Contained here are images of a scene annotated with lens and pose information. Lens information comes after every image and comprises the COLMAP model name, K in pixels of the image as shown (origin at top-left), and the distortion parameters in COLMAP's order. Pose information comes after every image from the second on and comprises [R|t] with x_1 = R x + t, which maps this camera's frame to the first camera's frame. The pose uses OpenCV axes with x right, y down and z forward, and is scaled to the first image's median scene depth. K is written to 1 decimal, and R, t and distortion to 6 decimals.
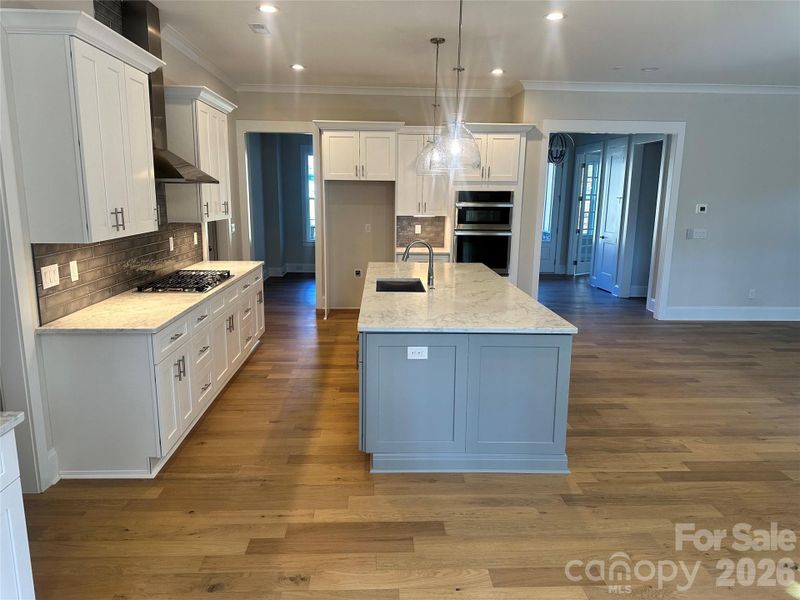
lens RADIAL K [[560.3, 0, 399.0], [0, 560.3, 320.0], [0, 0, 1]] dist [0.054838, -0.059473]
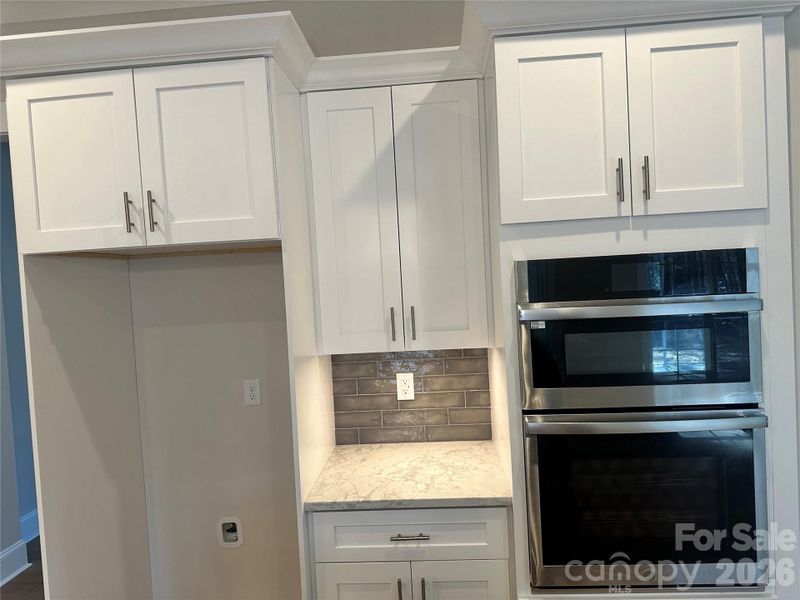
lens RADIAL K [[560.3, 0, 395.5], [0, 560.3, 293.6], [0, 0, 1]] dist [0.054838, -0.059473]
pose [[0.991296, -0.060789, -0.116780, 0.075895], [0.038097, 0.981520, -0.187530, -0.169302], [0.126022, 0.181448, 0.975292, 0.747057]]
